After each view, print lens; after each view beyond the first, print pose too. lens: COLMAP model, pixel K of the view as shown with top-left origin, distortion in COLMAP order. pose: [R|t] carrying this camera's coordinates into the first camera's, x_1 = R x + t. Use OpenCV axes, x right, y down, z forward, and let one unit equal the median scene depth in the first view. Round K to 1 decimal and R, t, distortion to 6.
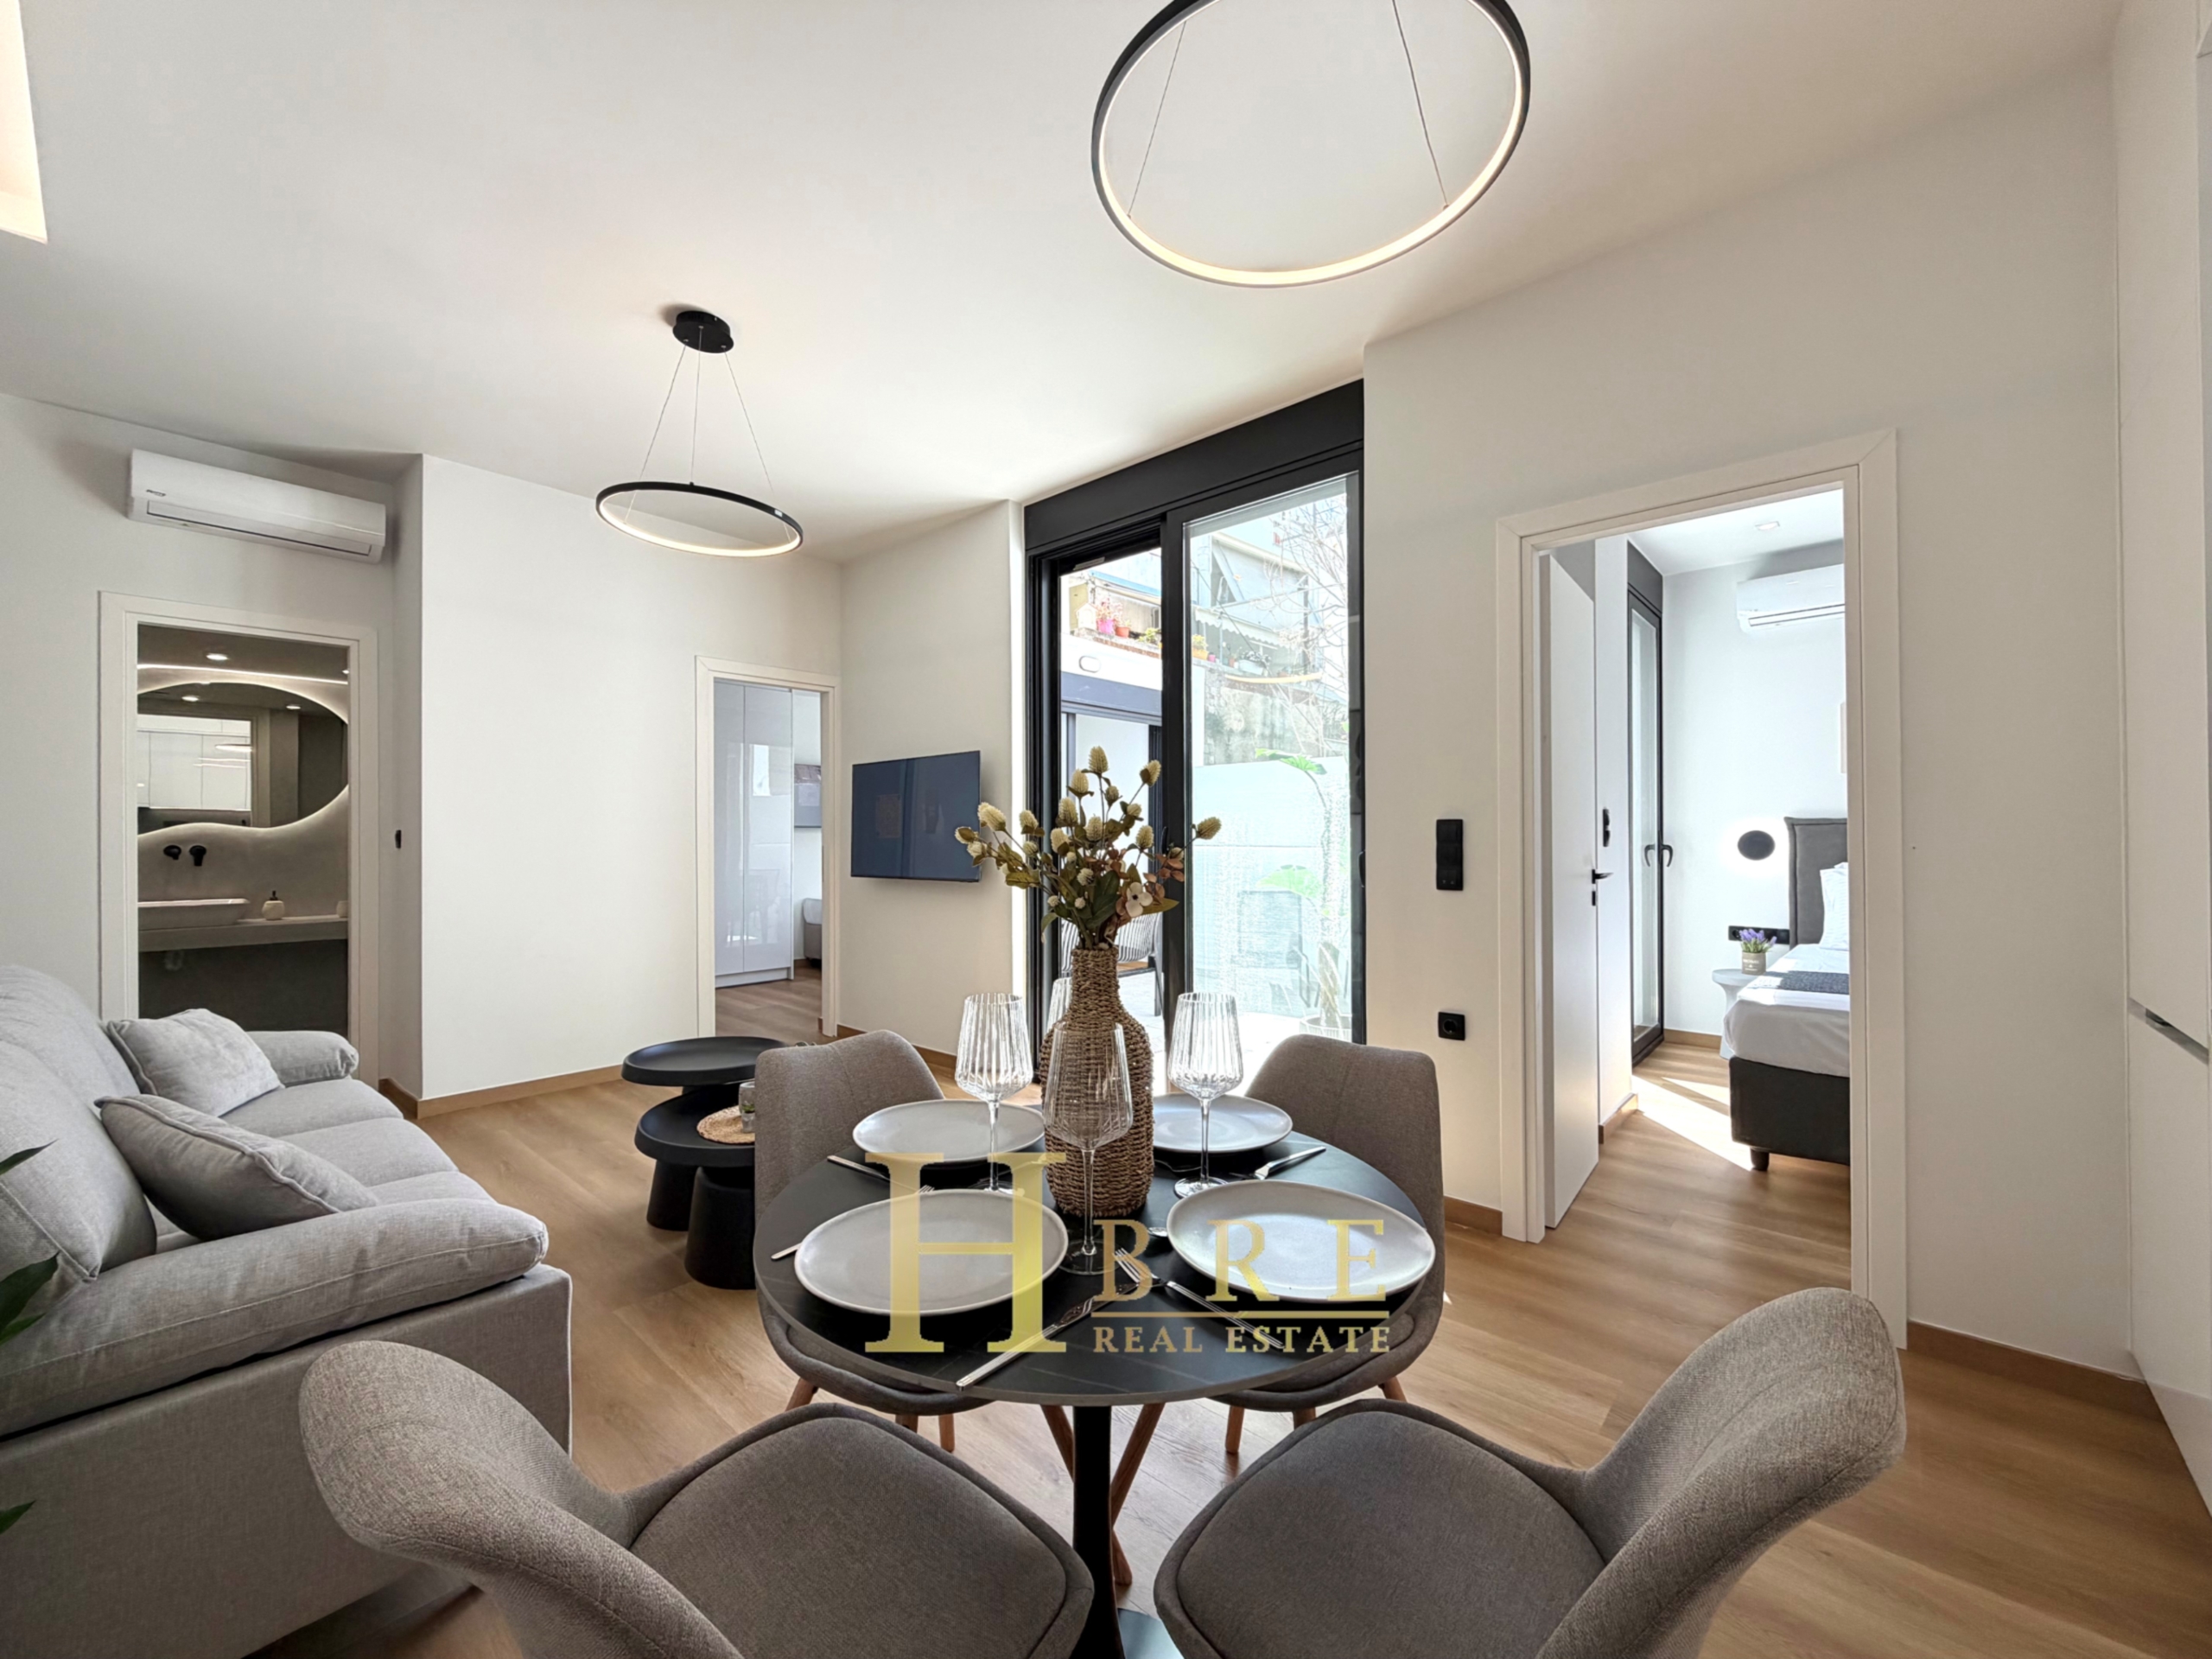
lens RADIAL K [[883.7, 0, 1102.3], [0, 883.7, 830.2], [0, 0, 1]] dist [0.000548, -0.000079]
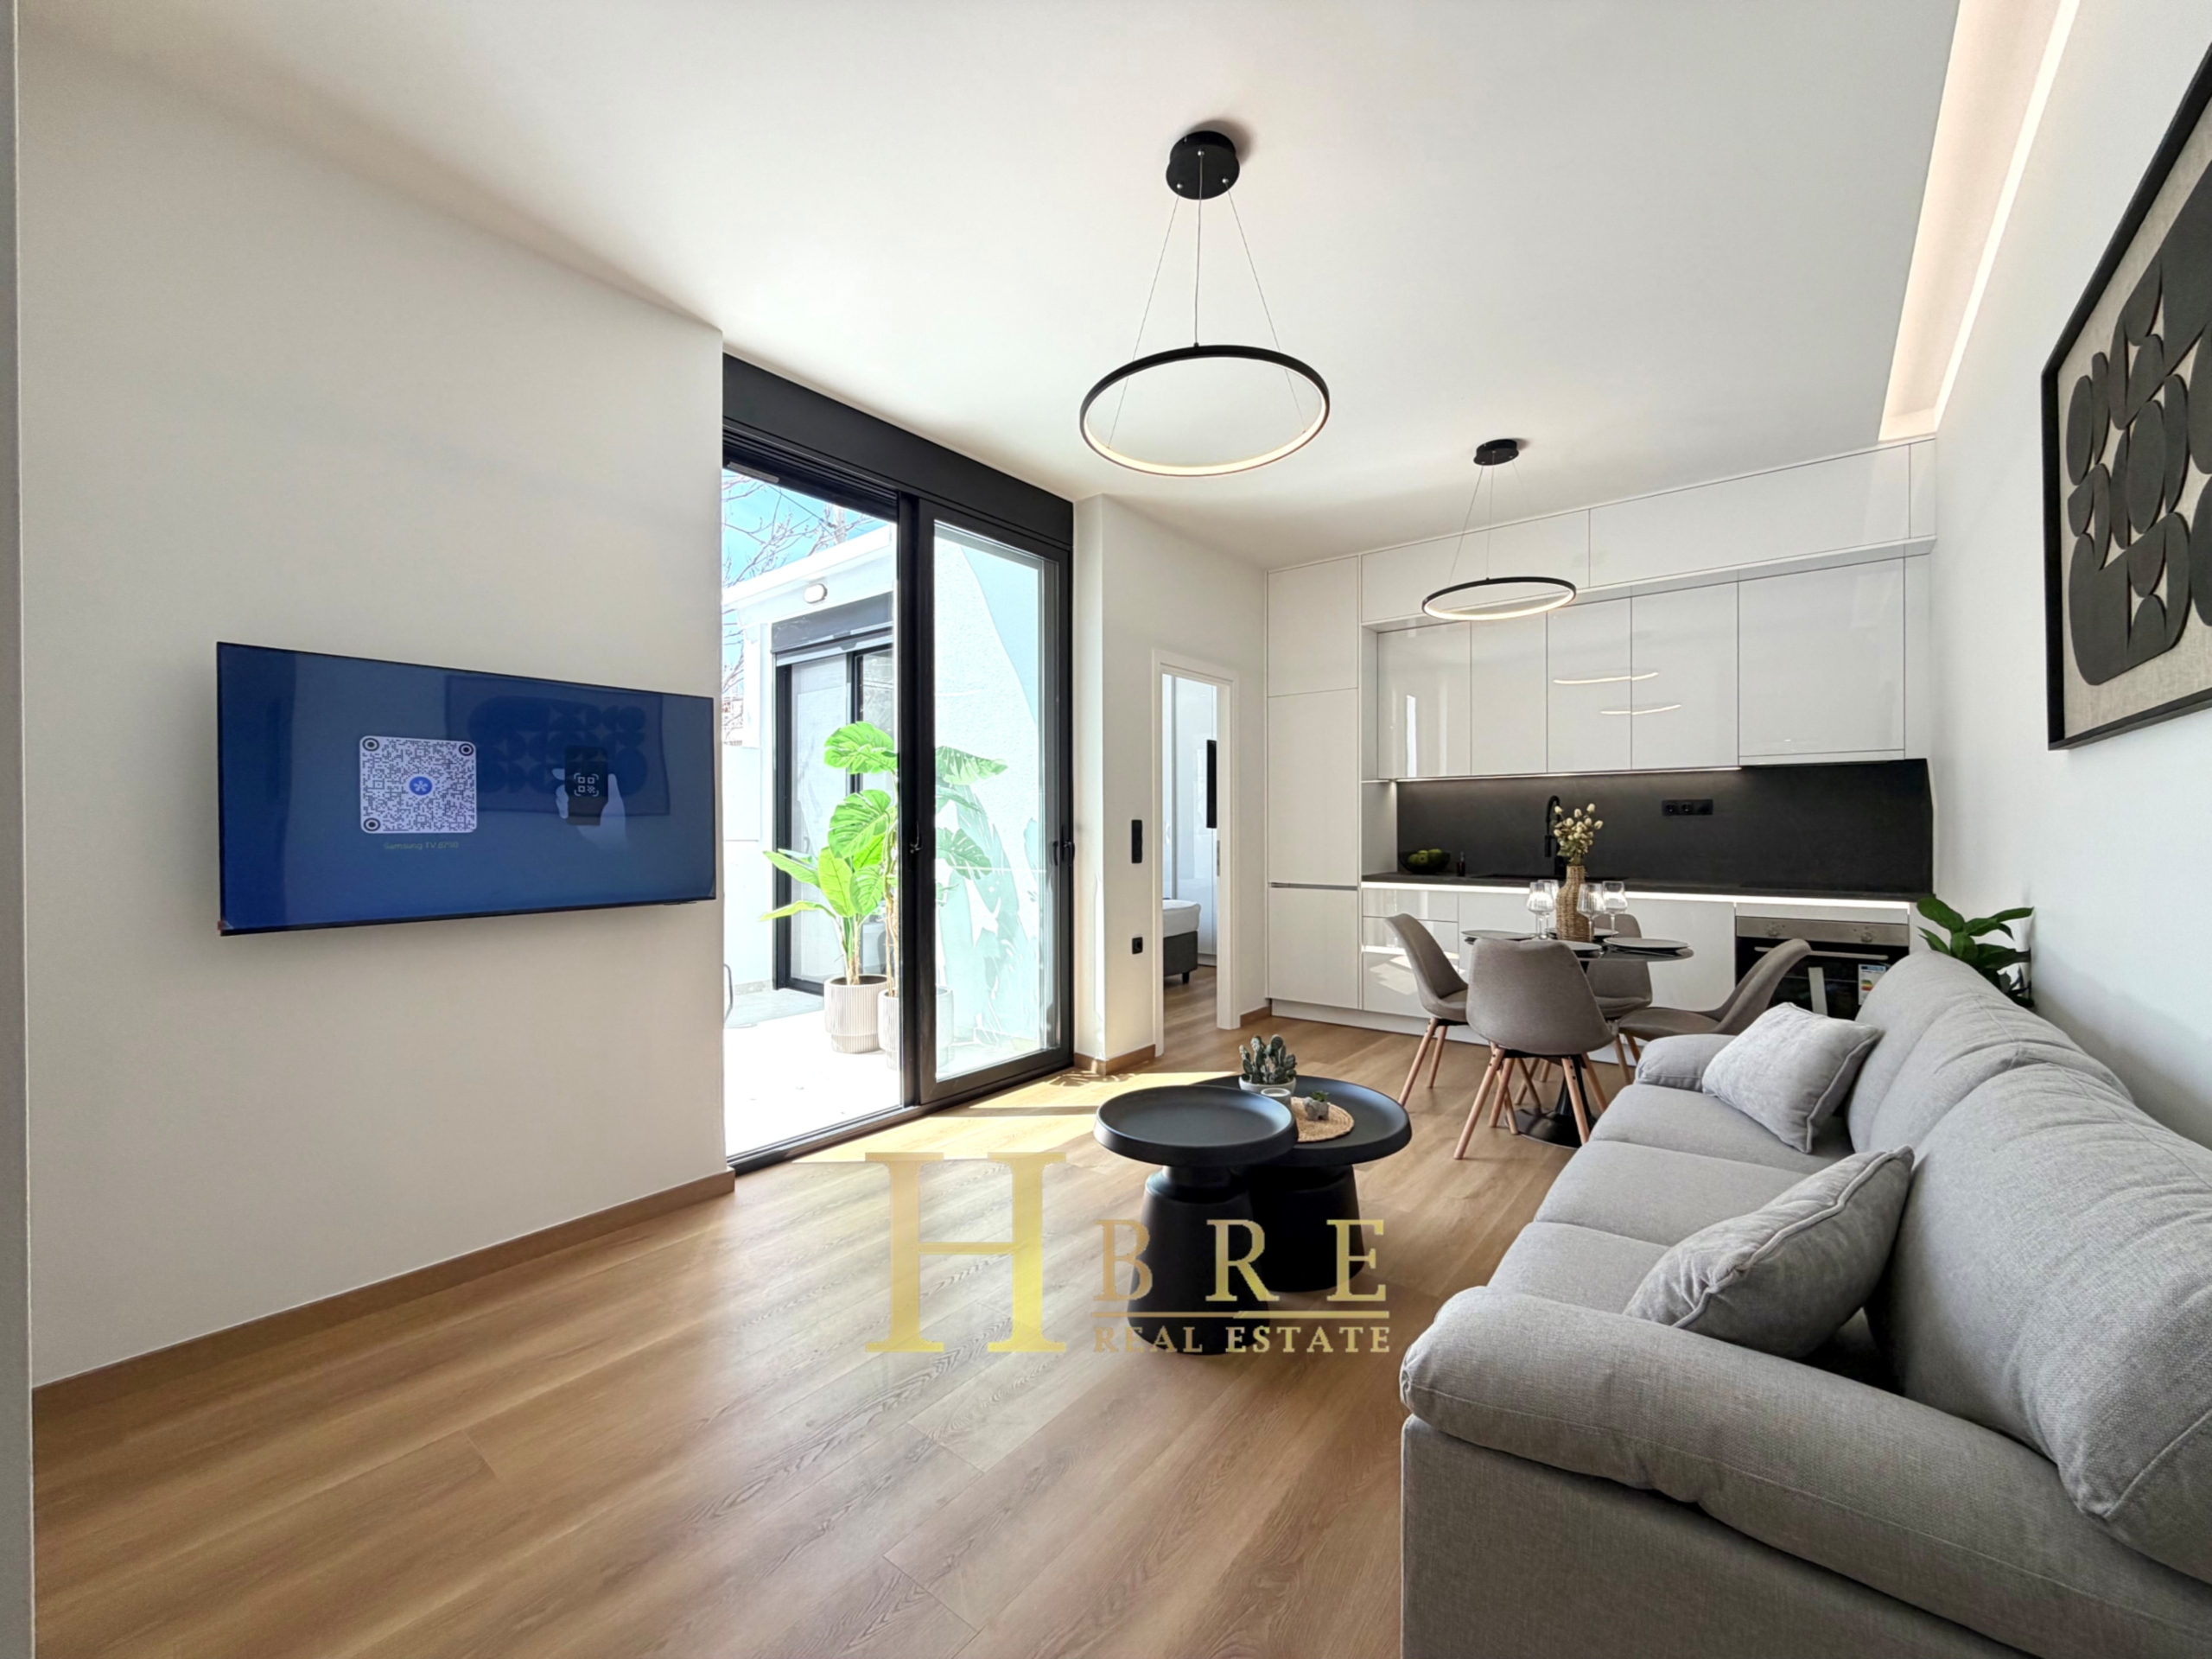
lens RADIAL K [[879.7, 0, 1099.0], [0, 879.7, 830.8], [0, 0, 1]] dist [-0.000273, -0.000279]
pose [[-0.047377, -0.000767, 0.998877, -0.882166], [-0.006922, 0.999976, 0.000439, 0.005436], [-0.998853, -0.006893, -0.047382, 0.823490]]
